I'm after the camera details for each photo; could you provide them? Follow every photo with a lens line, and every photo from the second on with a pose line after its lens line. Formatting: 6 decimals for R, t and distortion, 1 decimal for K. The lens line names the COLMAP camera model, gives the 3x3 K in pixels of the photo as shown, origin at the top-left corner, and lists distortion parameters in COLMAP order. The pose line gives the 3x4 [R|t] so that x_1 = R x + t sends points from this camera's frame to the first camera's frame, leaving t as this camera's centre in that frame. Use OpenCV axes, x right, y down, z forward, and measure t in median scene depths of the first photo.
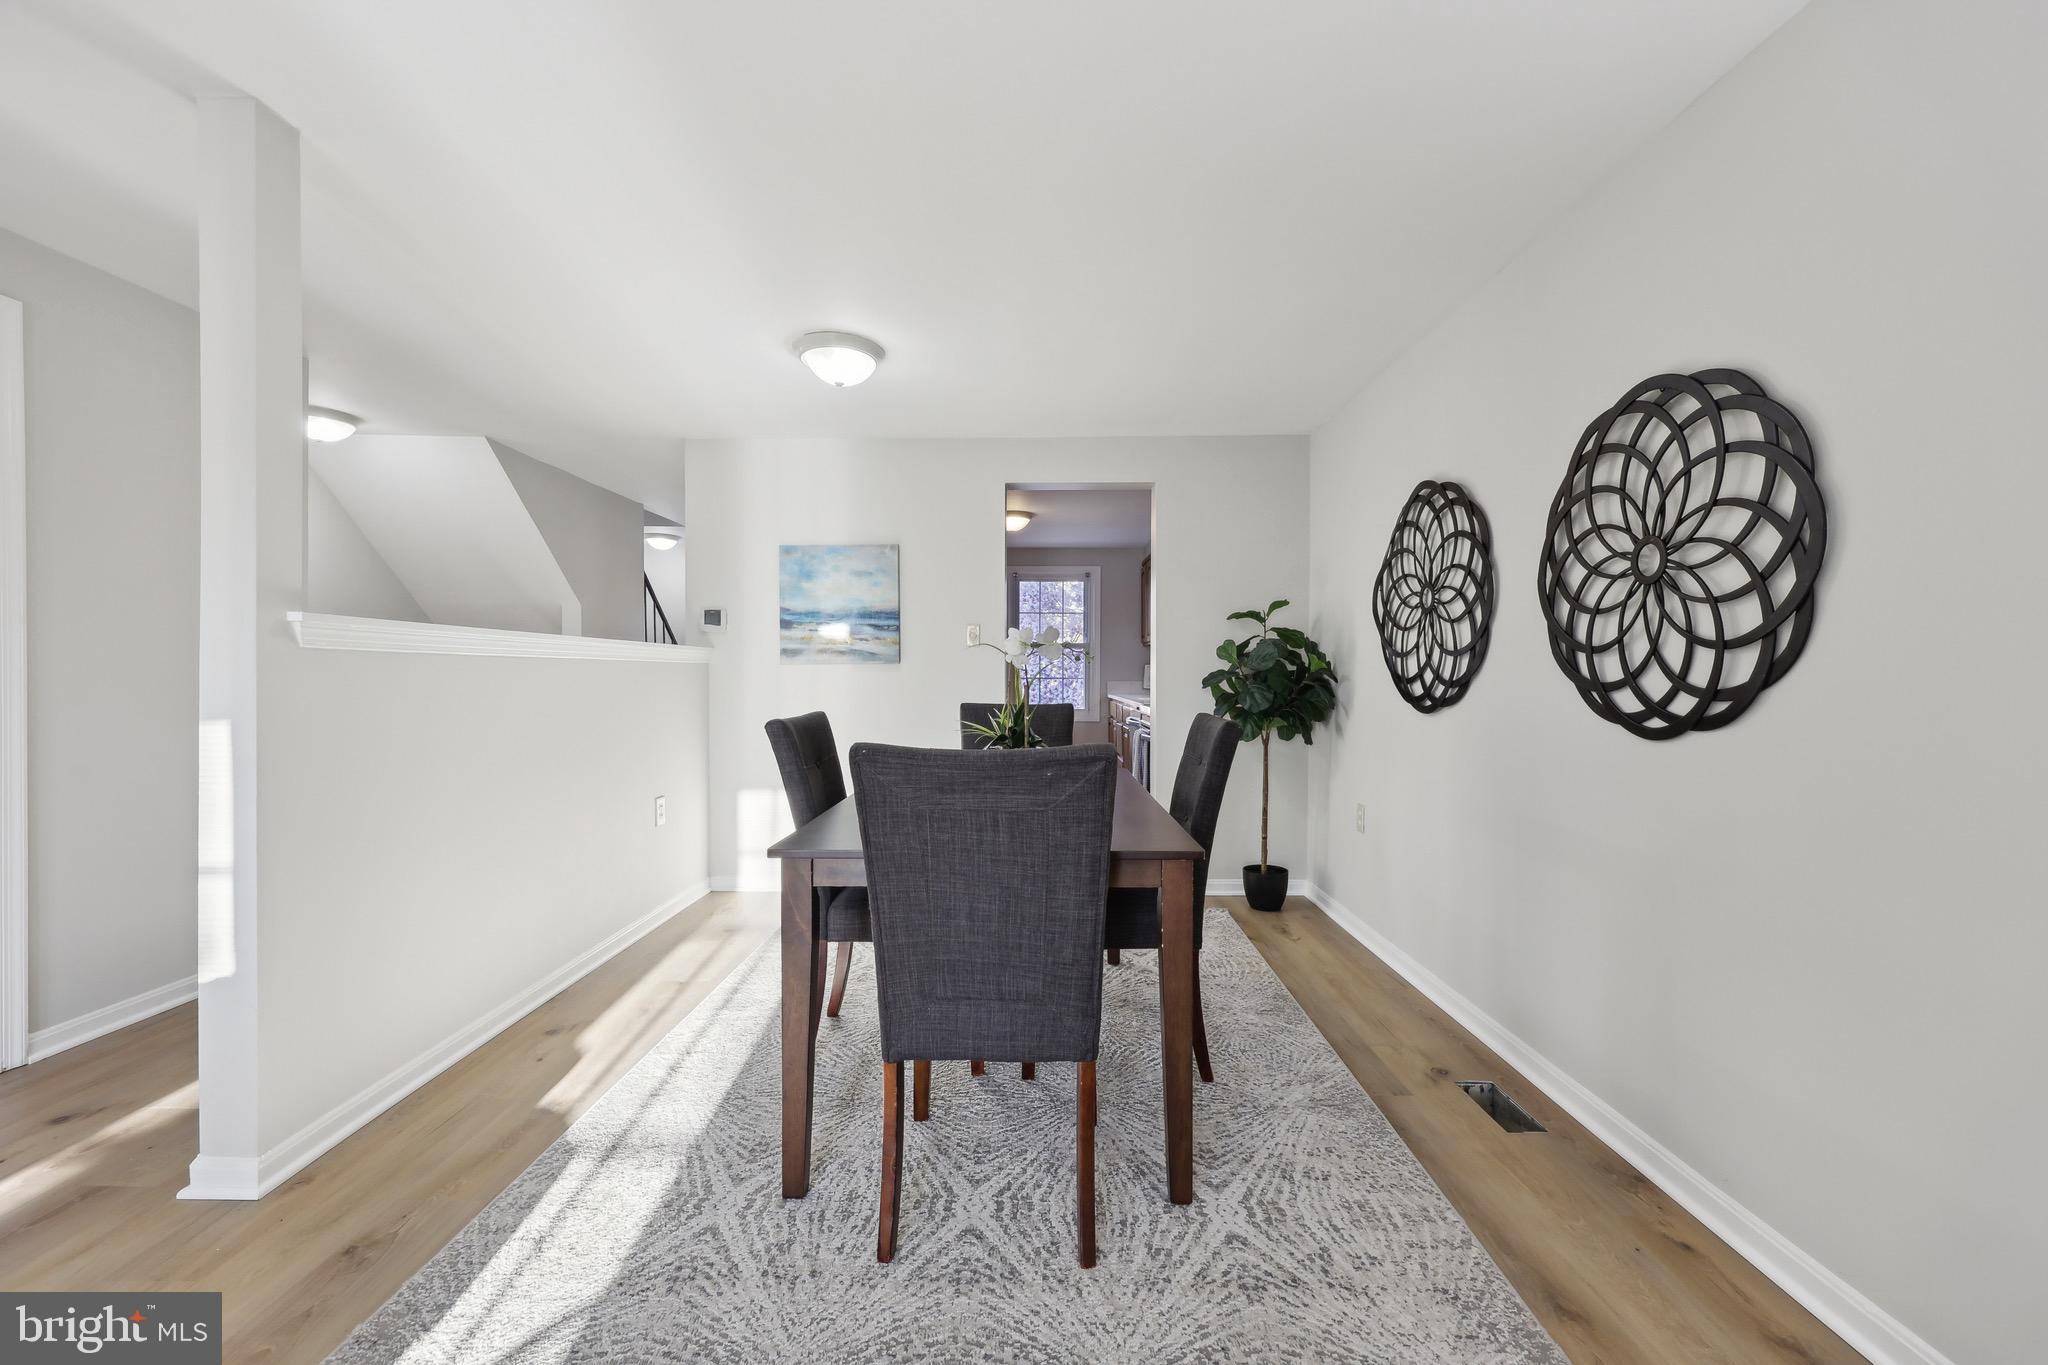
lens RADIAL K [[835.3, 0, 1018.5], [0, 835.3, 686.2], [0, 0, 1]] dist [-0.000742, 0.000415]
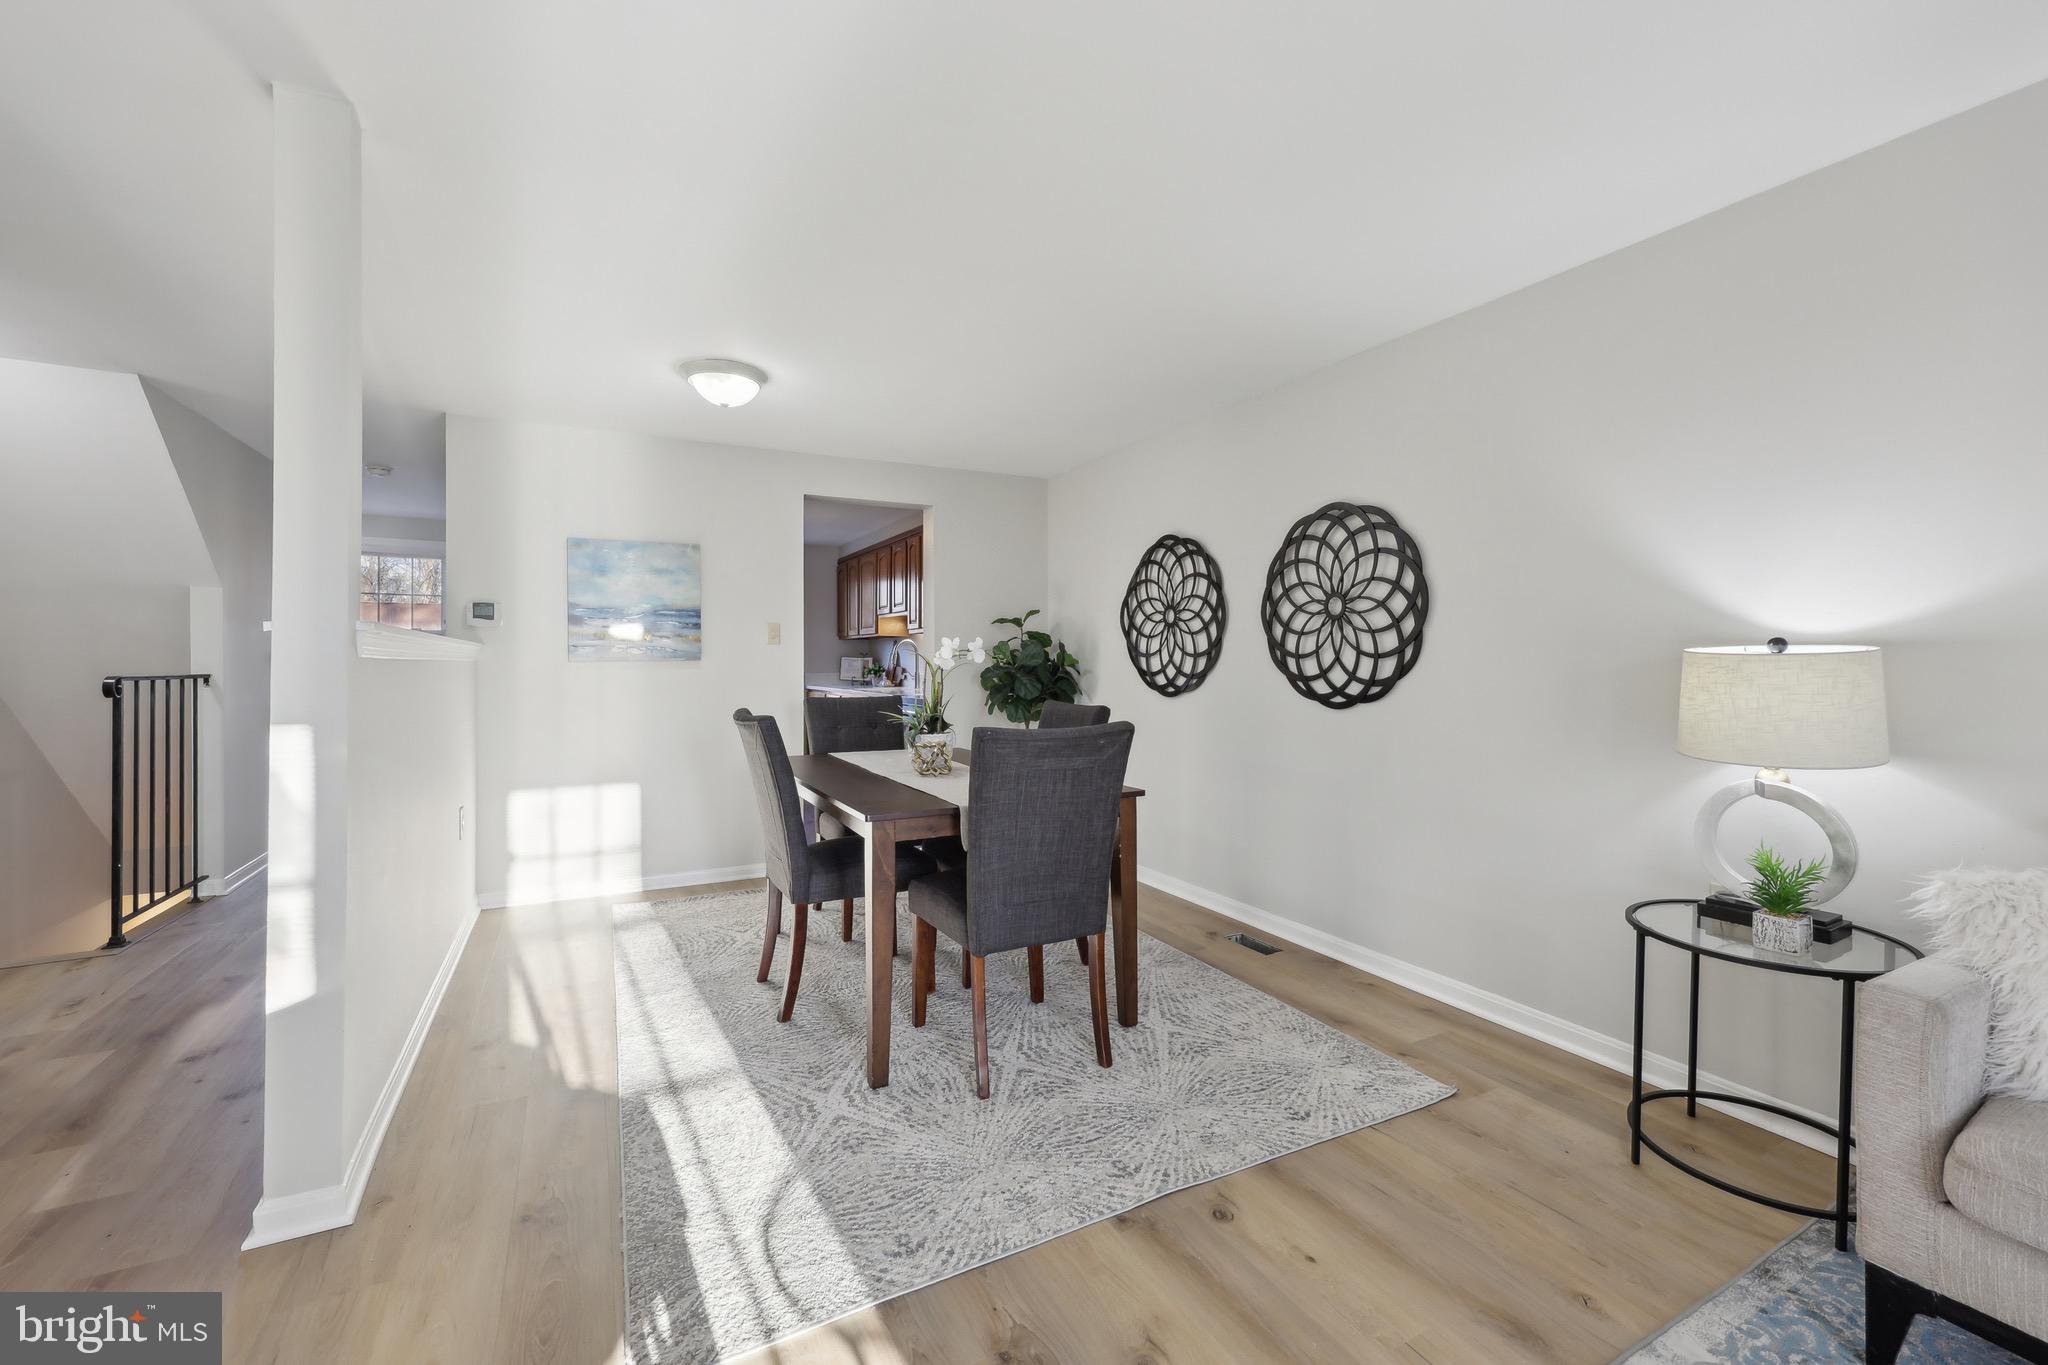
lens RADIAL K [[835.3, 0, 1034.3], [0, 835.3, 671.3], [0, 0, 1]] dist [-0.000742, 0.000415]
pose [[0.877509, -0.008096, 0.479492, -0.586028], [0.009796, 0.999951, -0.001044, -0.018010], [-0.479461, 0.005613, 0.877545, -0.210363]]
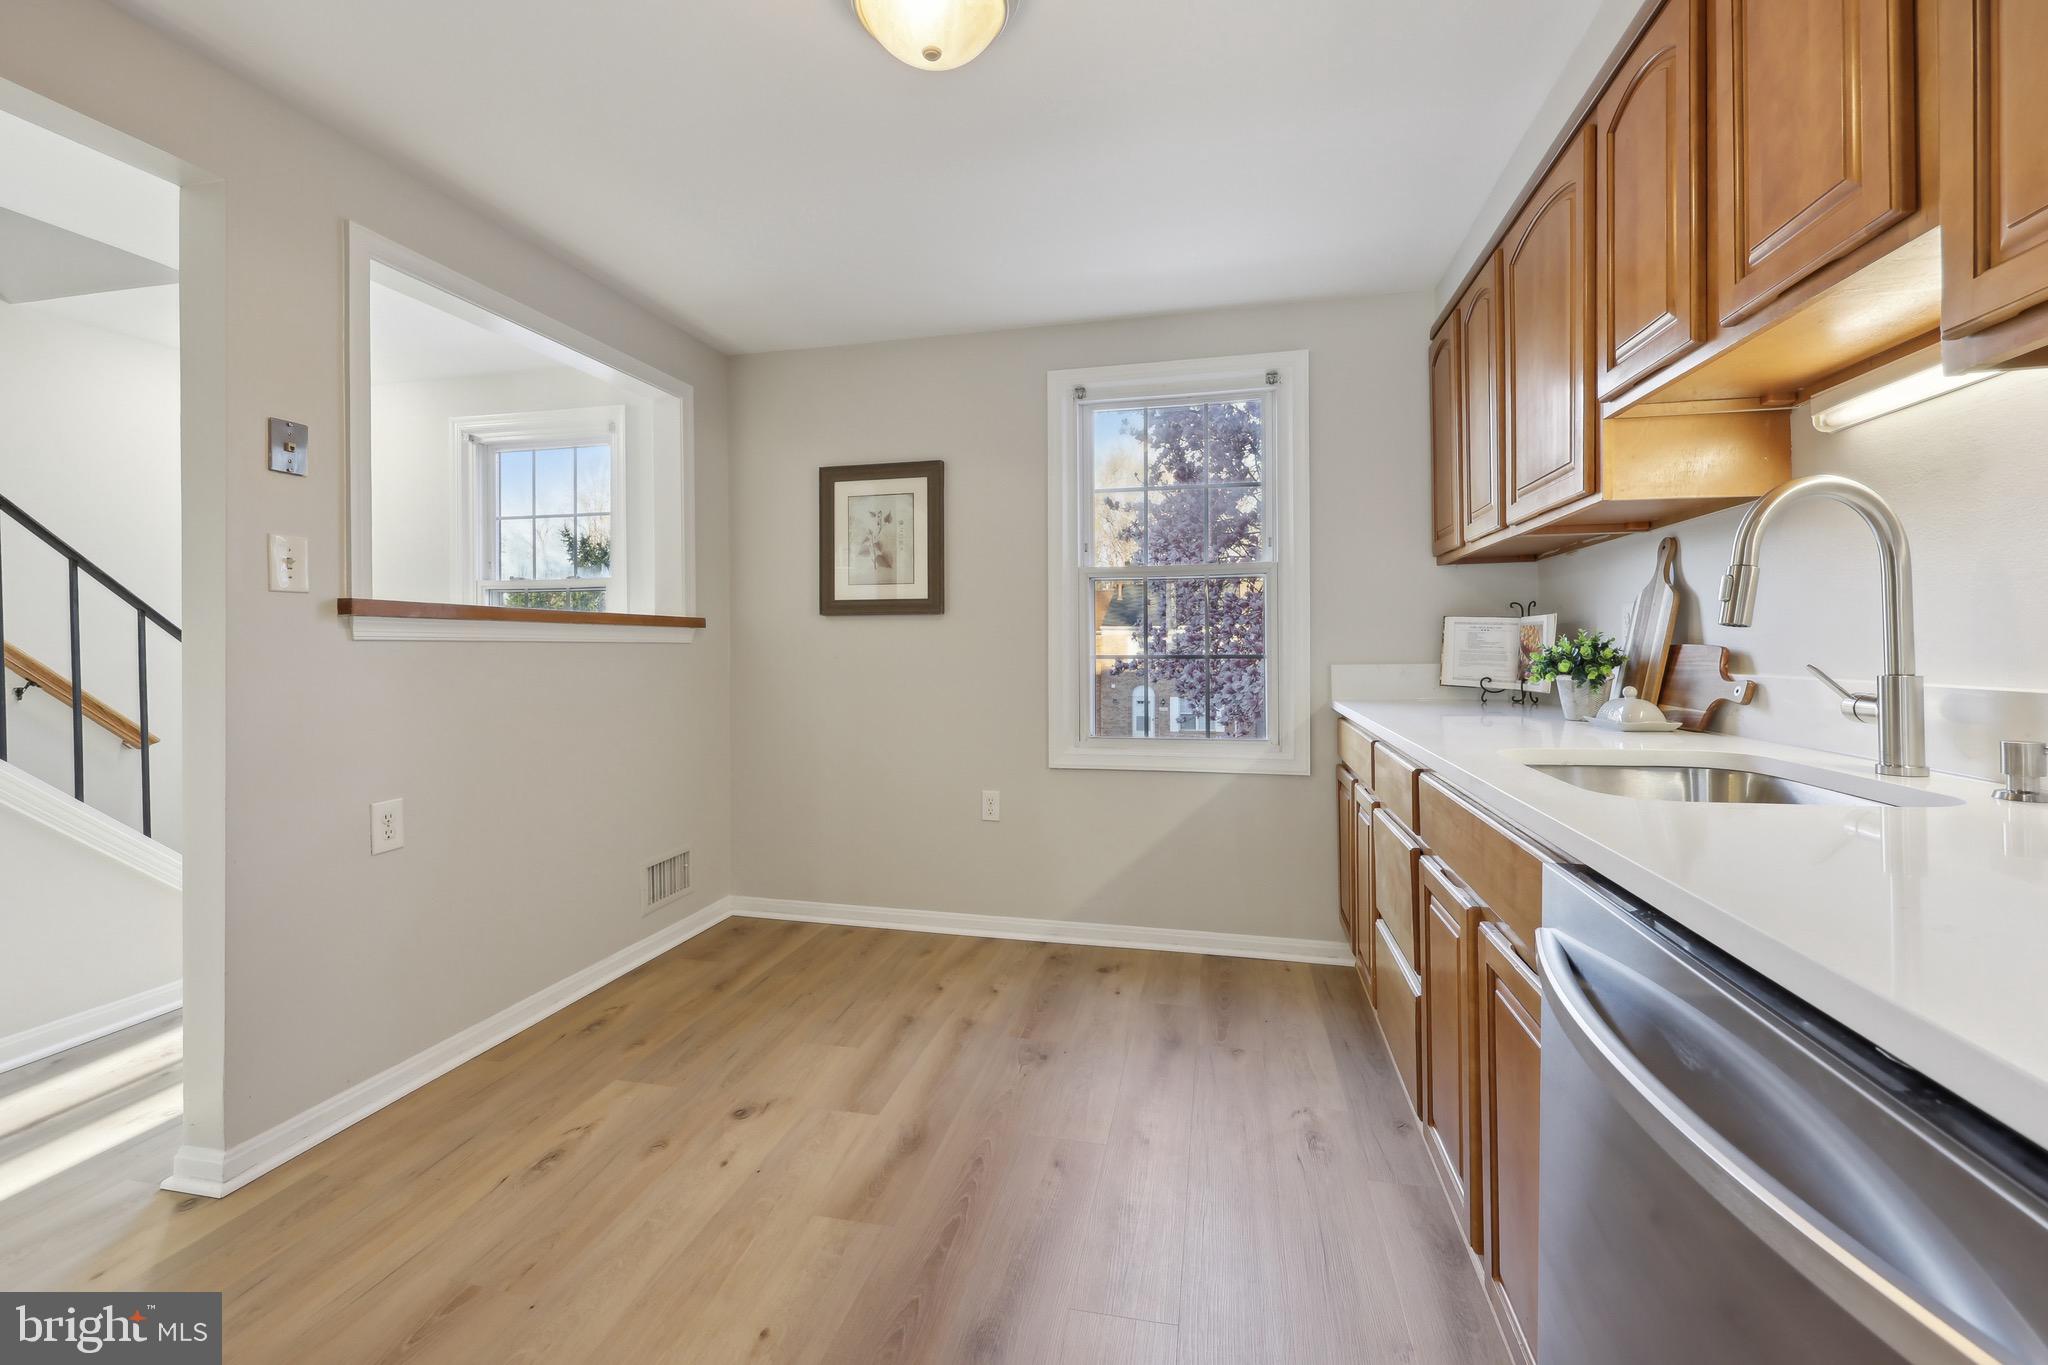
lens RADIAL K [[835.3, 0, 1001.2], [0, 835.3, 645.6], [0, 0, 1]] dist [-0.000742, 0.000415]
pose [[0.969132, -0.010662, -0.246310, 0.200464], [0.007120, 0.999858, -0.015268, -0.039128], [0.246438, 0.013043, 0.969071, 2.398757]]
